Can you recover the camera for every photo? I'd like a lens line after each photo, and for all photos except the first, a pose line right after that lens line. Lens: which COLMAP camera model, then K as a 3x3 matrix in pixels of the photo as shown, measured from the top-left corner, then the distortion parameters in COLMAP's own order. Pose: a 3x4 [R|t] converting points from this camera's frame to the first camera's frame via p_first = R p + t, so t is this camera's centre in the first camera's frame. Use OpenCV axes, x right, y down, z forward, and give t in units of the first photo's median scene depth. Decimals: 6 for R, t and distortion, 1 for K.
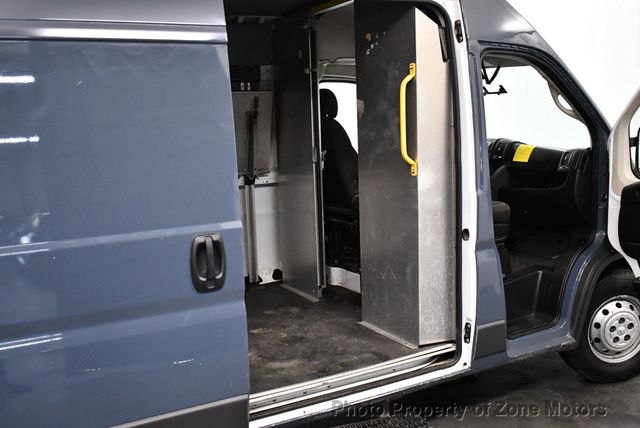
lens RADIAL K [[662.8, 0, 321.6], [0, 662.8, 213.7], [0, 0, 1]] dist [-0.085639, 0.000000]
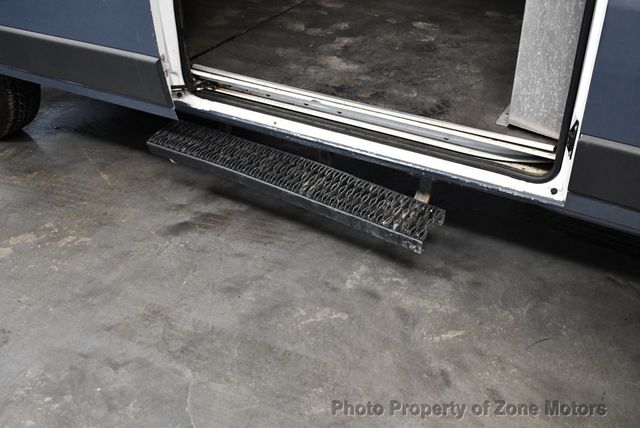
lens RADIAL K [[662.8, 0, 321.0], [0, 662.8, 218.1], [0, 0, 1]] dist [-0.085639, 0.000000]
pose [[0.497526, 0.511313, -0.700733, 0.517199], [-0.126375, 0.841914, 0.524604, -0.008650], [0.858194, -0.172450, 0.483491, 0.584566]]
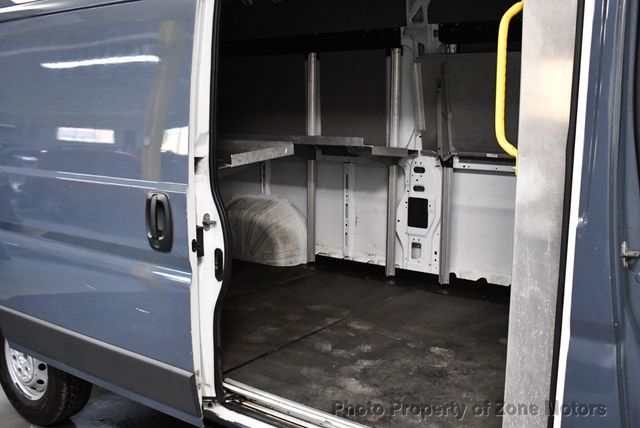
lens RADIAL K [[662.8, 0, 322.7], [0, 662.8, 210.5], [0, 0, 1]] dist [-0.085639, 0.000000]
pose [[0.407922, 0.172581, -0.896558, 0.590675], [-0.146588, 0.981613, 0.122258, -0.071519], [0.901172, 0.081553, 0.425720, 0.589641]]
